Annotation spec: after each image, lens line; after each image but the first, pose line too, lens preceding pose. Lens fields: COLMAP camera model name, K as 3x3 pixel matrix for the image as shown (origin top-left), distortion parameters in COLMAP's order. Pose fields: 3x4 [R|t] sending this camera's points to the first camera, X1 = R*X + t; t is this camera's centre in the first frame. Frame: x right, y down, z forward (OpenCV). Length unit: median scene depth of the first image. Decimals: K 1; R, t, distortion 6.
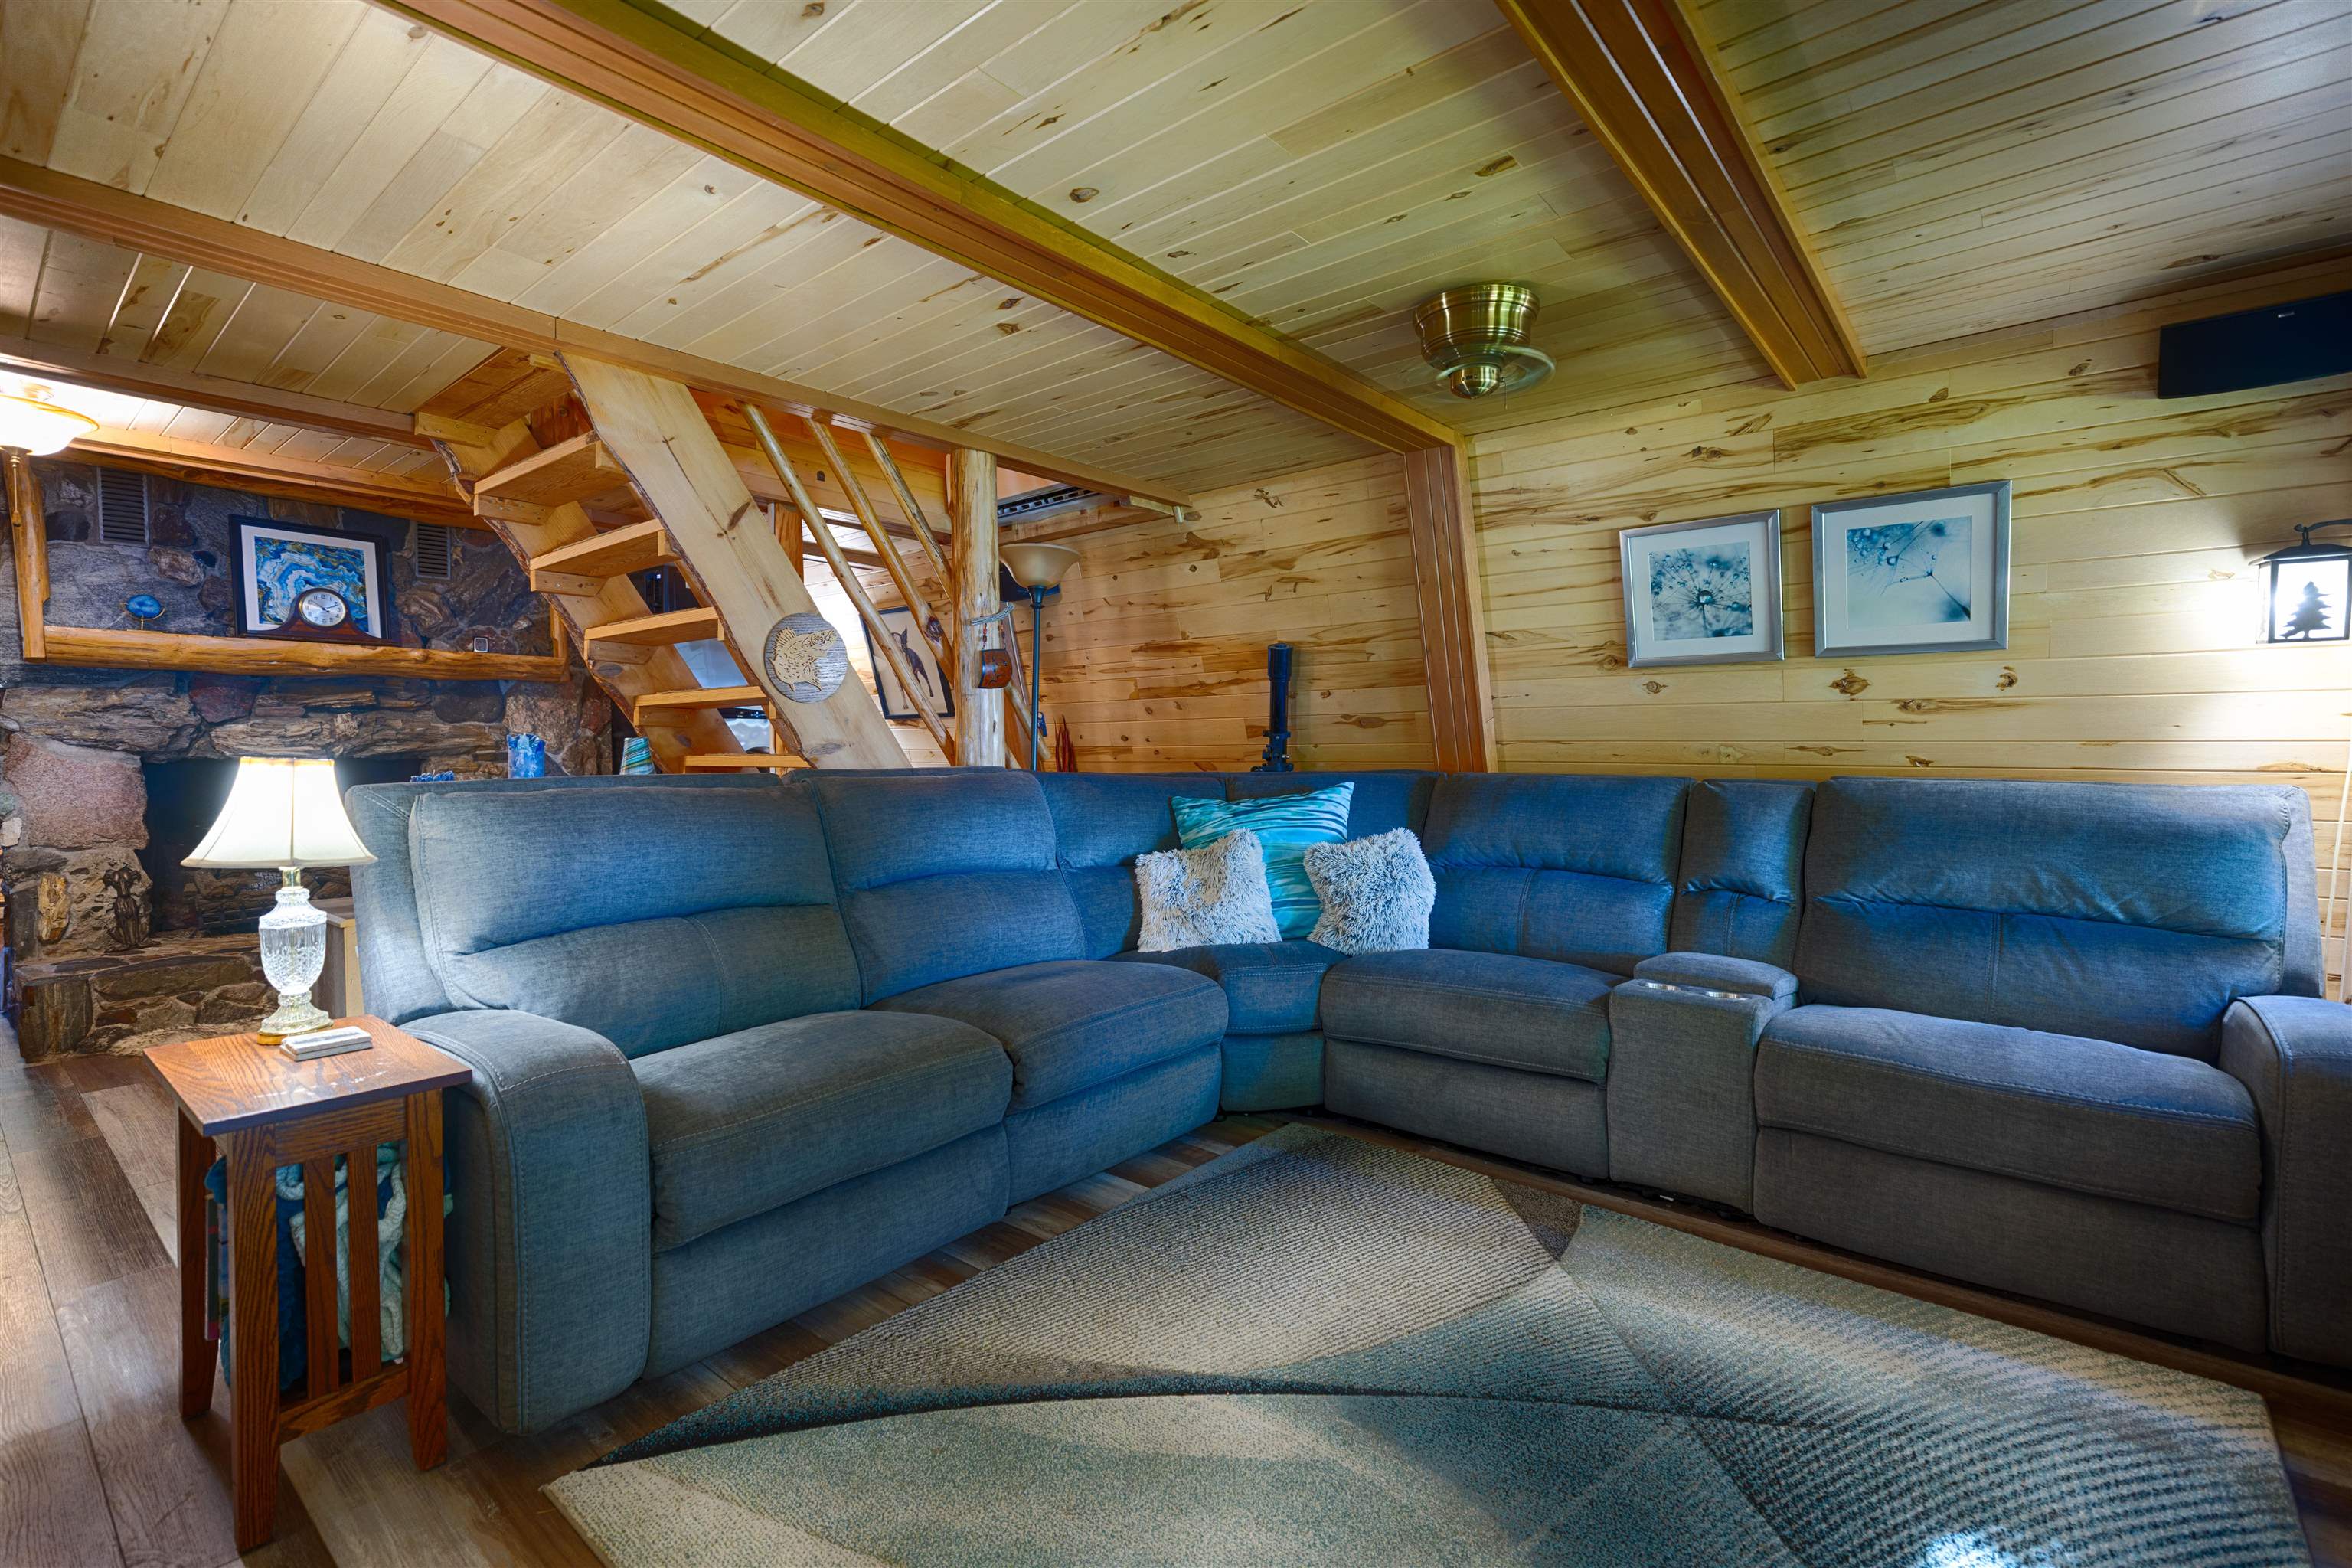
lens RADIAL K [[1085.4, 0, 1172.0], [0, 1085.4, 786.7], [0, 0, 1]] dist [0.003817, 0.001893]
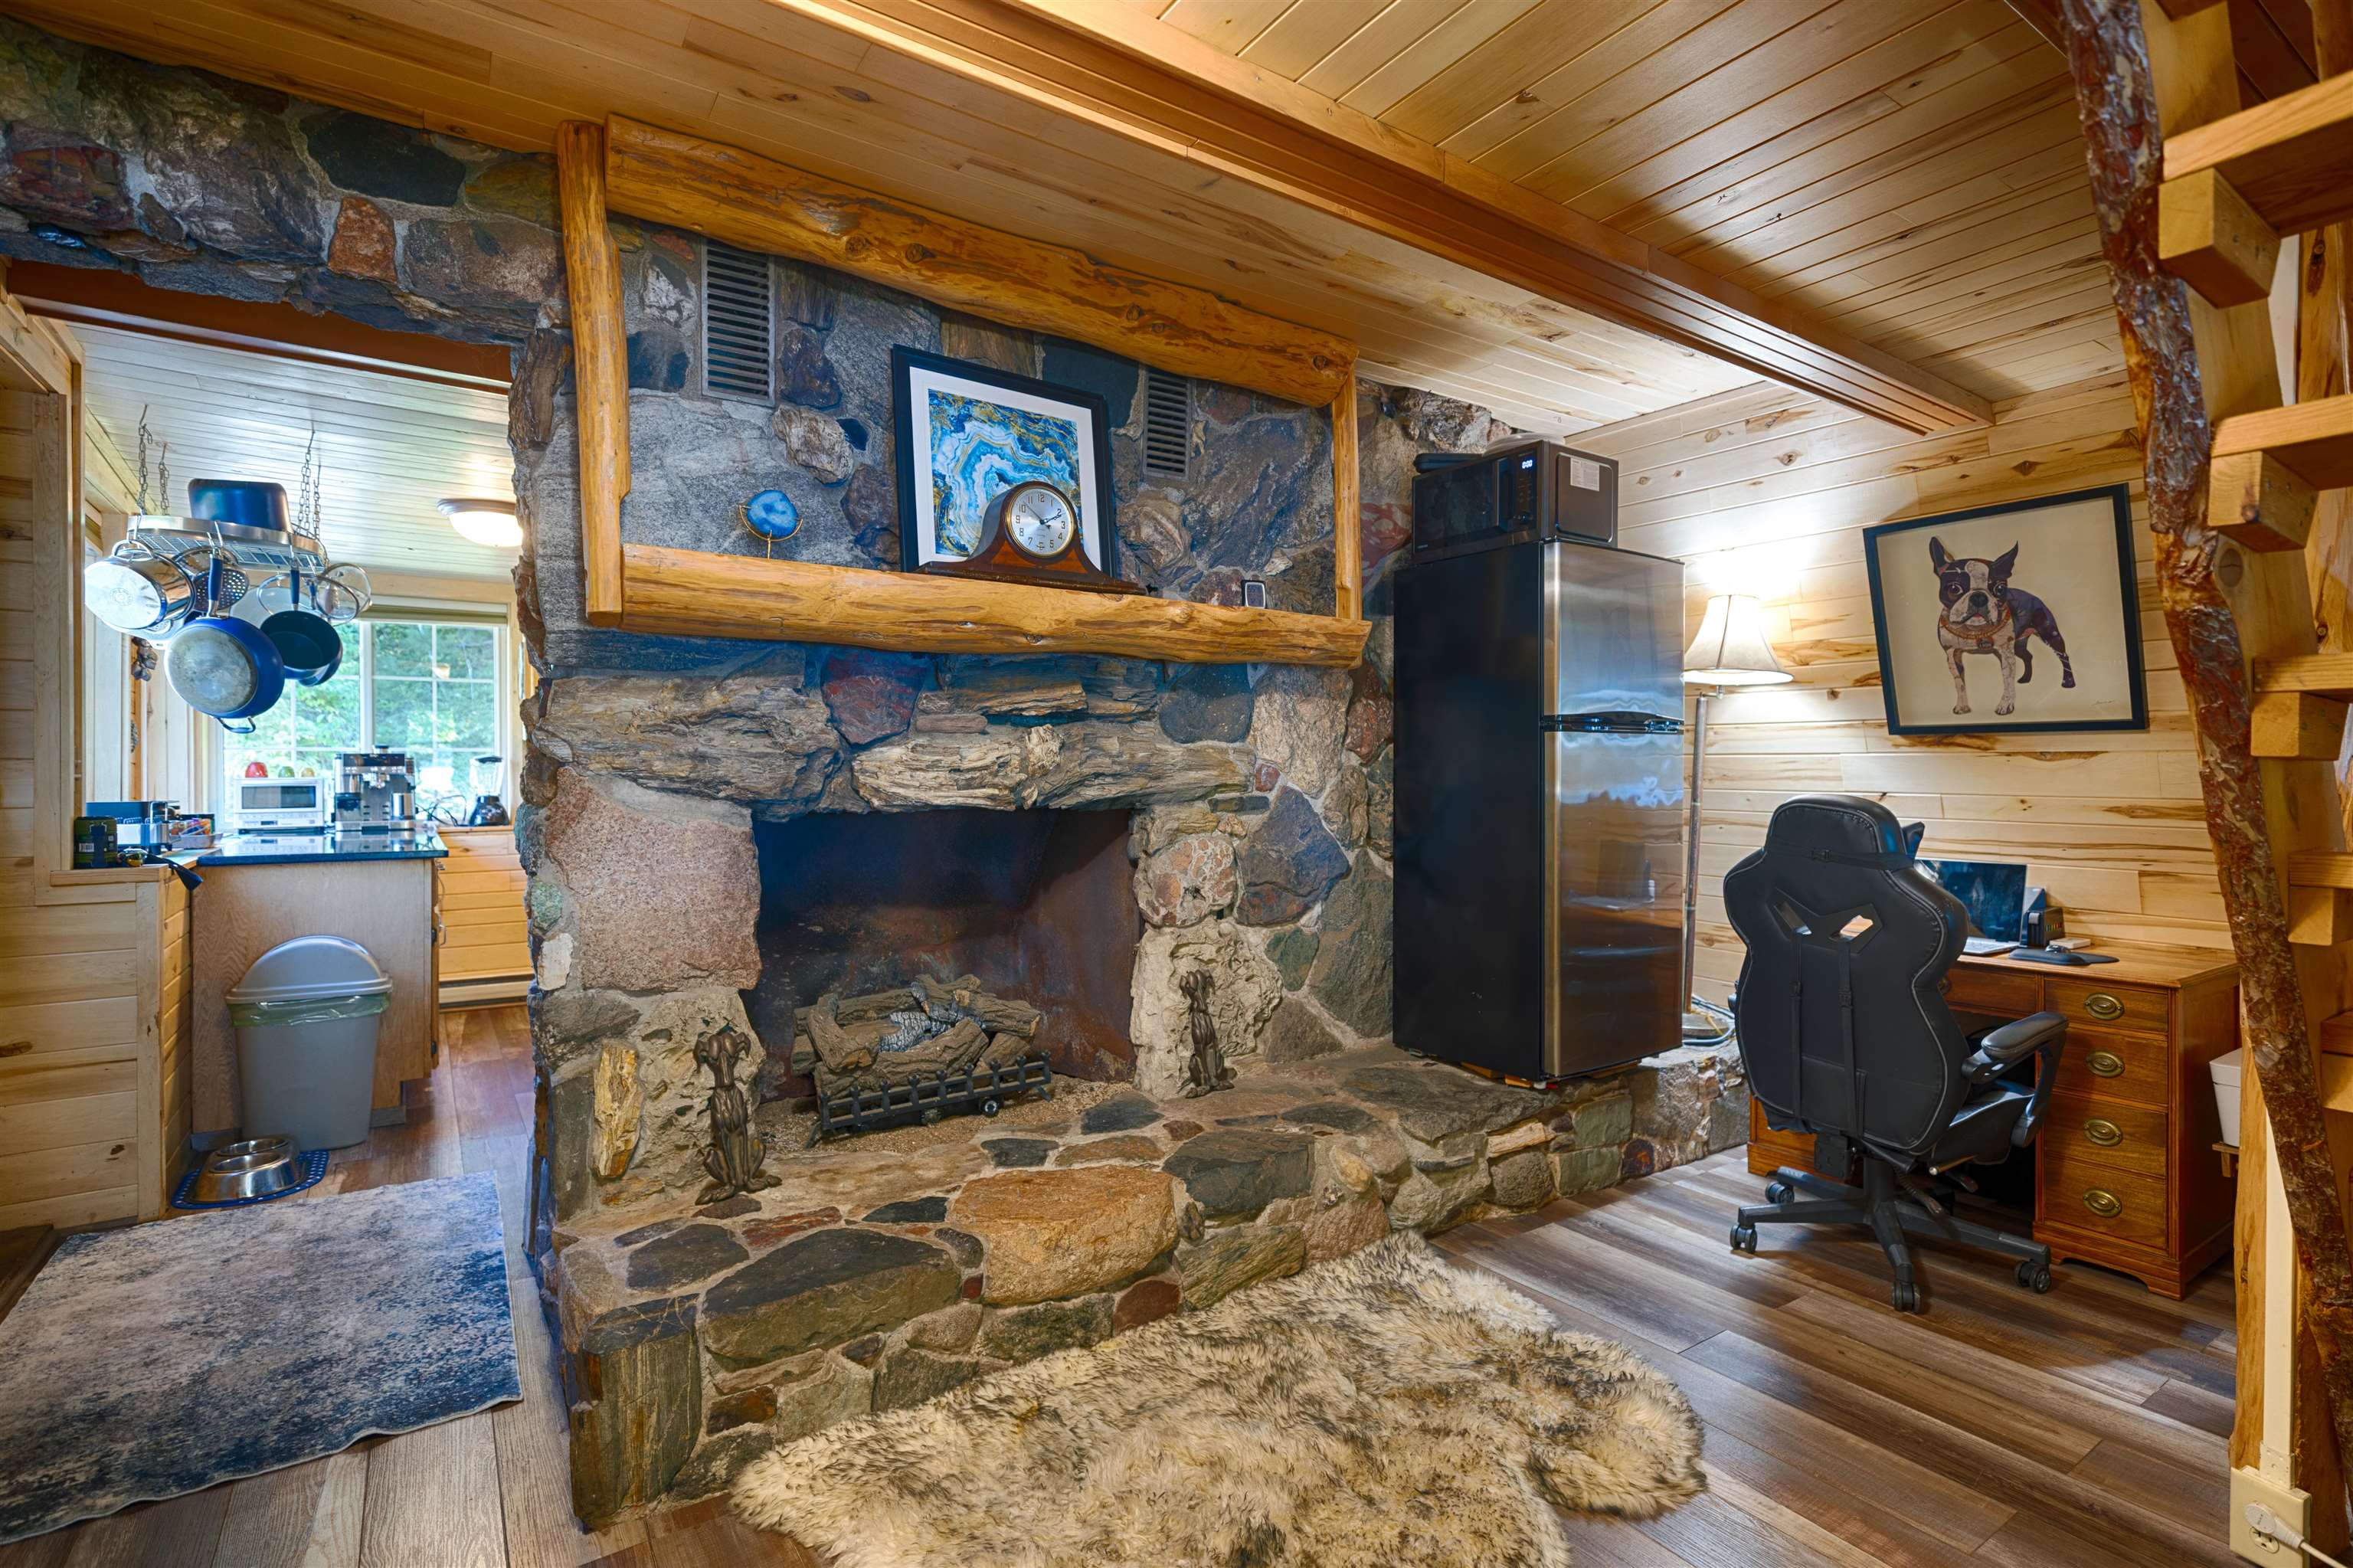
lens RADIAL K [[1085.9, 0, 1162.1], [0, 1085.9, 785.6], [0, 0, 1]] dist [0.003817, 0.001893]
pose [[0.962458, 0.008973, -0.271282, -0.619579], [-0.013394, 0.999806, -0.014447, -0.034481], [0.271100, 0.017538, 0.962391, 0.557036]]
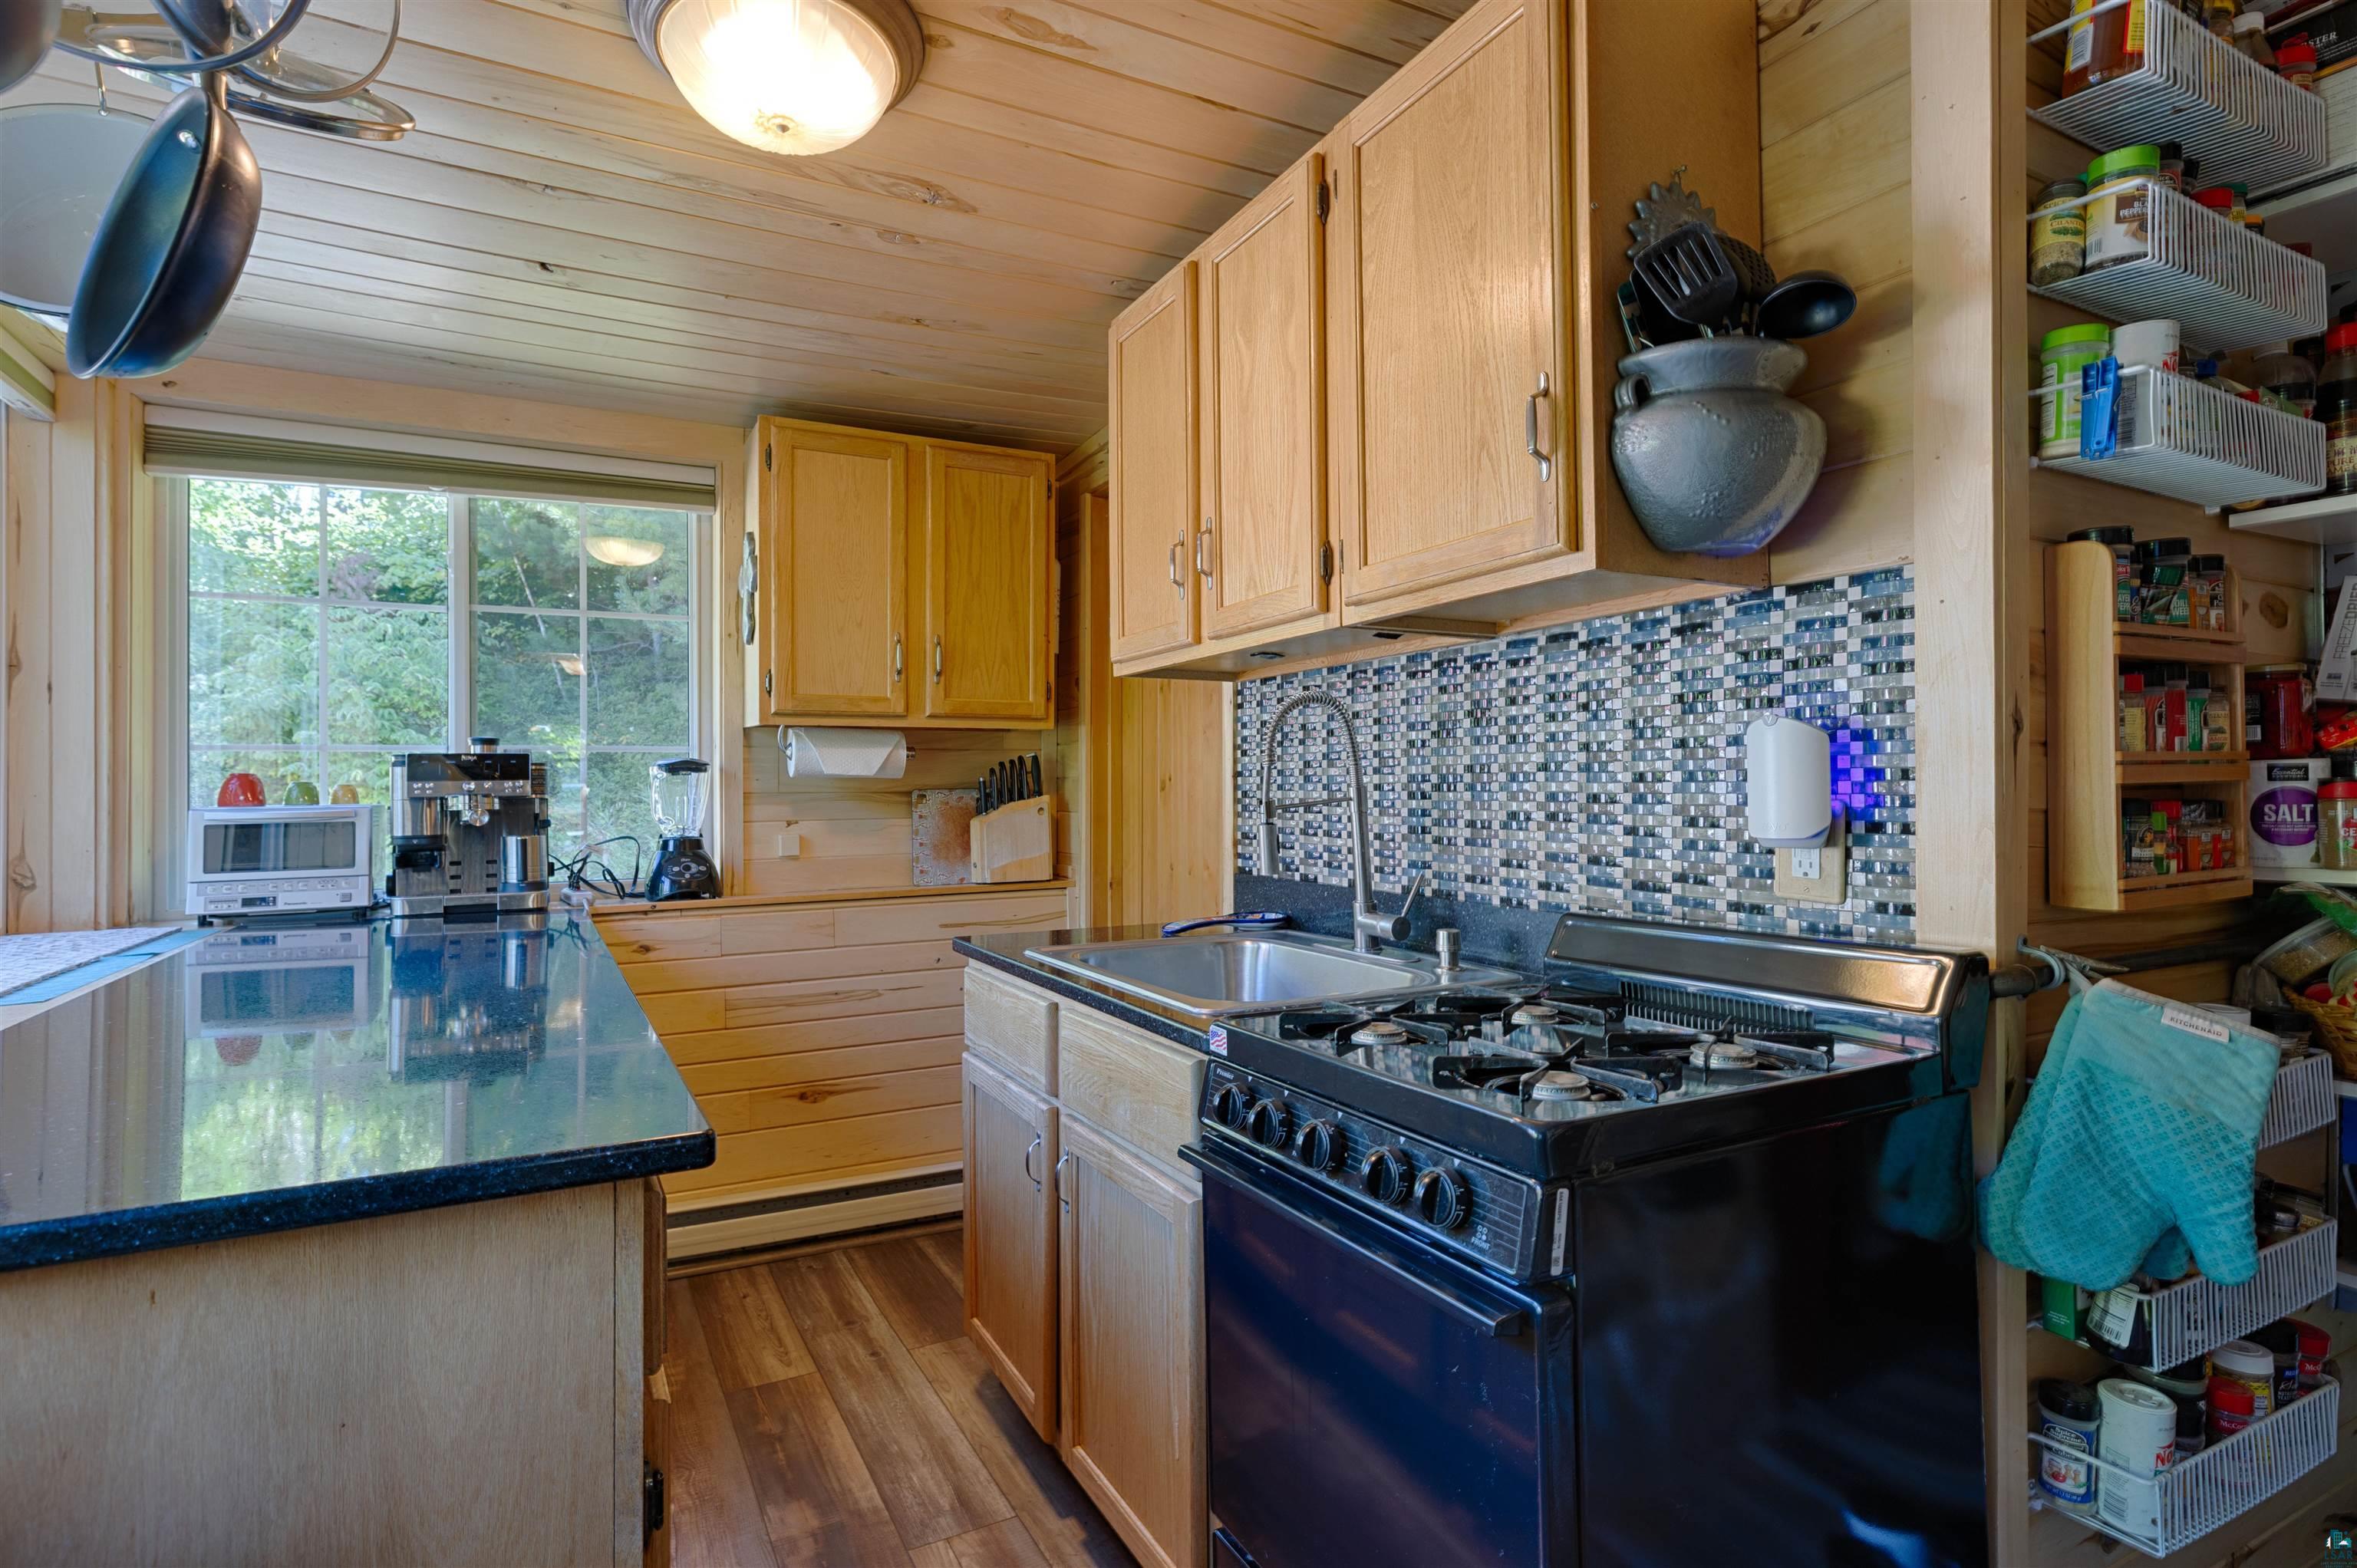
lens RADIAL K [[1186.4, 0, 1172.3], [0, 1186.4, 771.5], [0, 0, 1]] dist [0.000751, -0.000111]
pose [[0.926645, -0.008117, -0.375850, -0.819866], [-0.007485, 0.999170, -0.040033, -0.037669], [0.375864, 0.039910, 0.925815, 0.721422]]
